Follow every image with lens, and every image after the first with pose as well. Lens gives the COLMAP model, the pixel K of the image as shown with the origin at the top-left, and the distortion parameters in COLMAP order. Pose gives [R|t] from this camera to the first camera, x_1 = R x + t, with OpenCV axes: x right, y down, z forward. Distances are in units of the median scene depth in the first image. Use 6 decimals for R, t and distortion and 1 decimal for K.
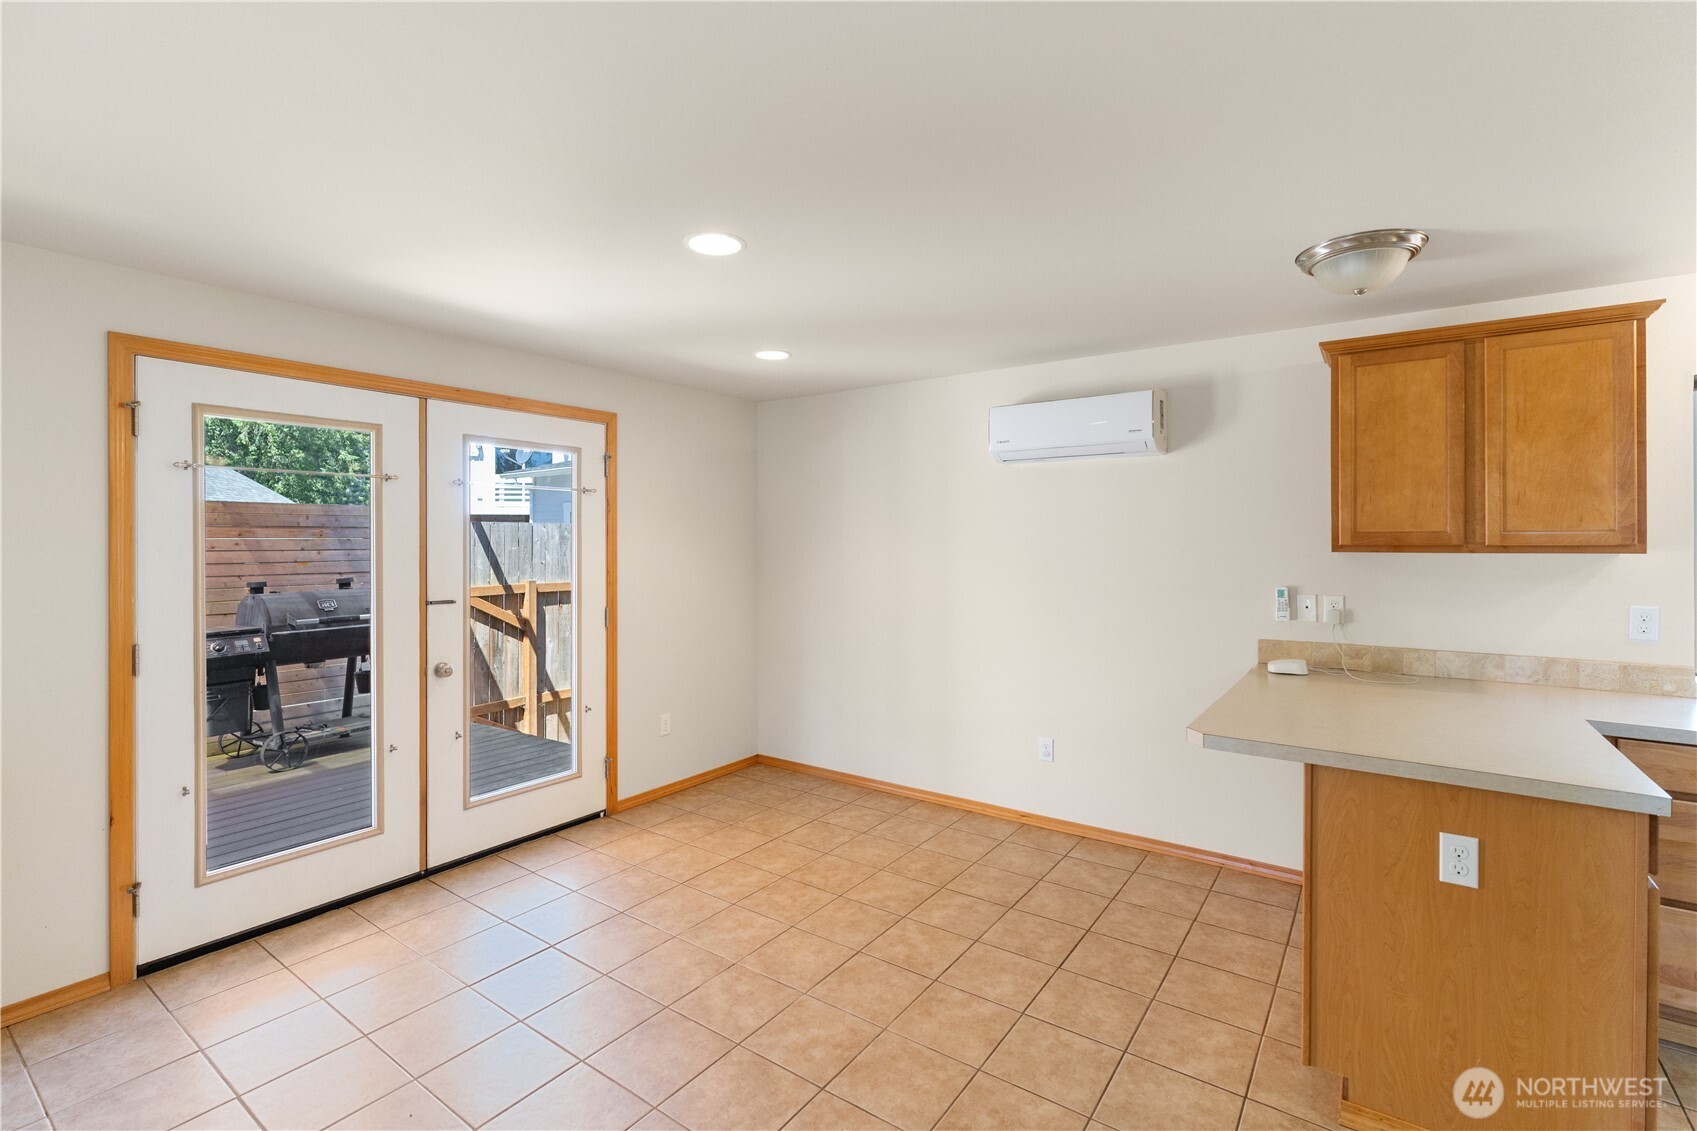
lens RADIAL K [[764.8, 0, 846.7], [0, 764.8, 554.8], [0, 0, 1]] dist [0.002302, 0.000095]
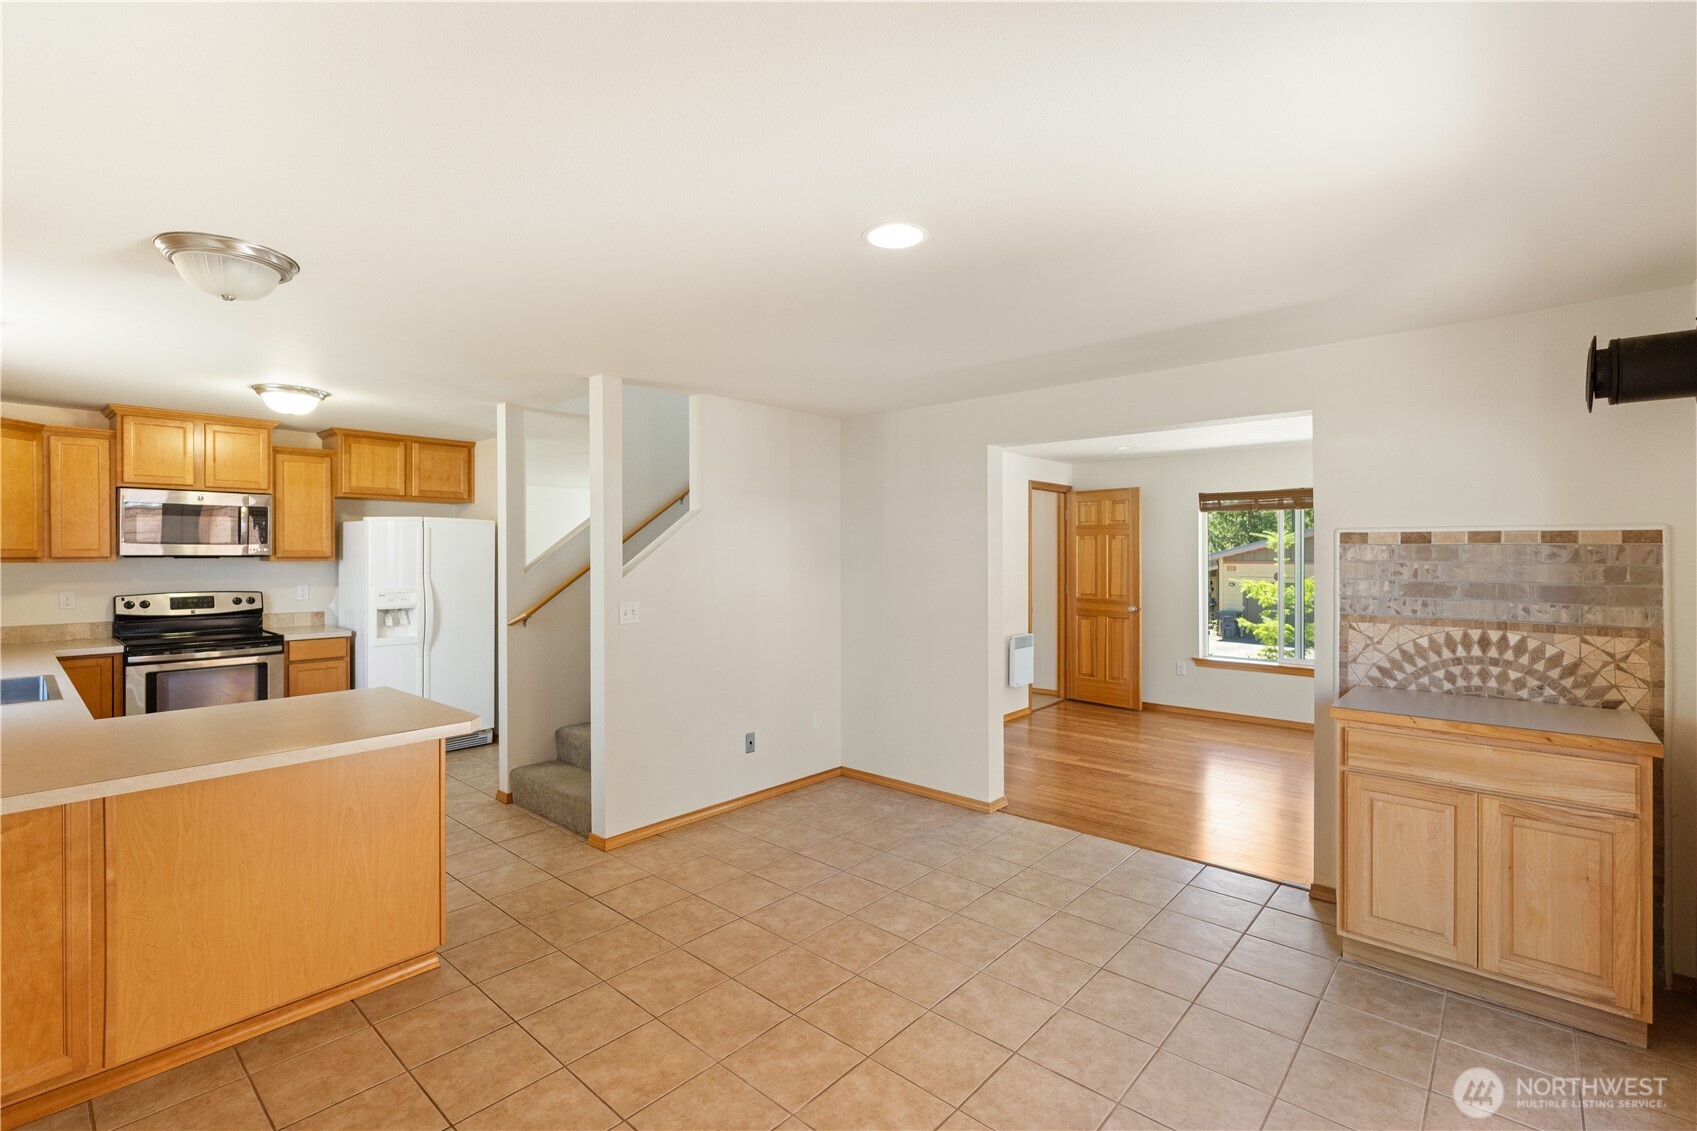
lens RADIAL K [[764.8, 0, 851.3], [0, 764.8, 555.4], [0, 0, 1]] dist [0.002302, 0.000095]
pose [[-0.995419, 0.001676, 0.095591, -0.211941], [0.002869, 0.999920, 0.012338, -0.031407], [-0.095563, 0.012556, -0.995344, 1.953037]]
